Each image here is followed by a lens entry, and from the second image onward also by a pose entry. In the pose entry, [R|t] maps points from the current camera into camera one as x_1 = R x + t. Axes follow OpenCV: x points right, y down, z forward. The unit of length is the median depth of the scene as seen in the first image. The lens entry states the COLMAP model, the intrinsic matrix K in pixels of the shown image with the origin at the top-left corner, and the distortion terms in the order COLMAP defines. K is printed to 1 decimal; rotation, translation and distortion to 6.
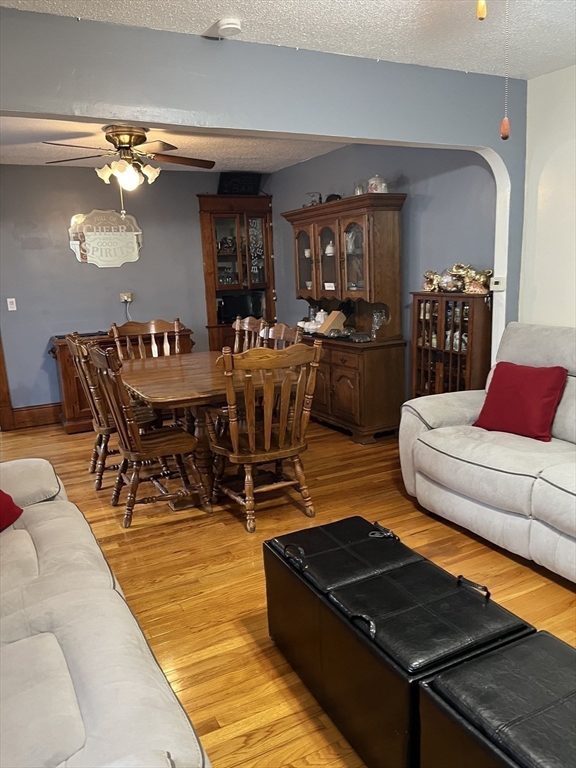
lens RADIAL K [[586.0, 0, 294.6], [0, 586.0, 388.9], [0, 0, 1]] dist [0.026286, -0.008831]
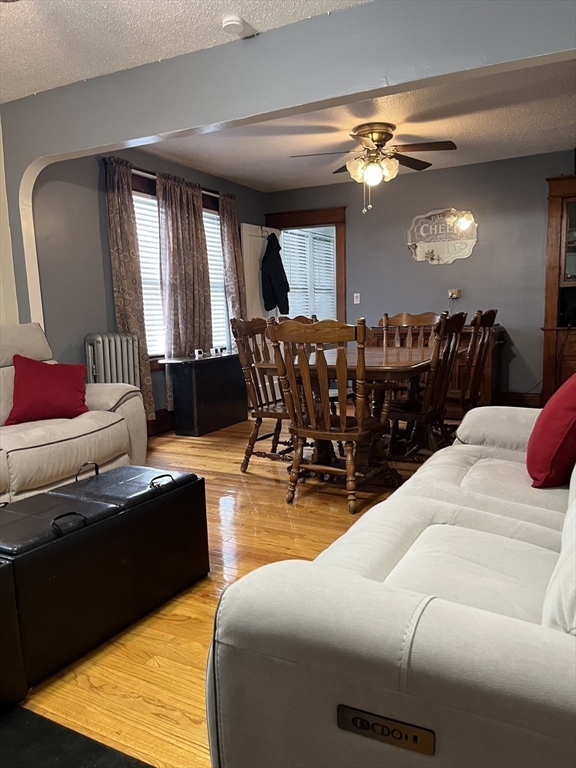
lens RADIAL K [[586.0, 0, 294.6], [0, 586.0, 388.9], [0, 0, 1]] dist [0.026286, -0.008831]
pose [[0.559631, 0.130822, -0.818351, 0.505682], [-0.157770, 0.986221, 0.049767, -0.003159], [0.813586, 0.101260, 0.572560, 0.275553]]
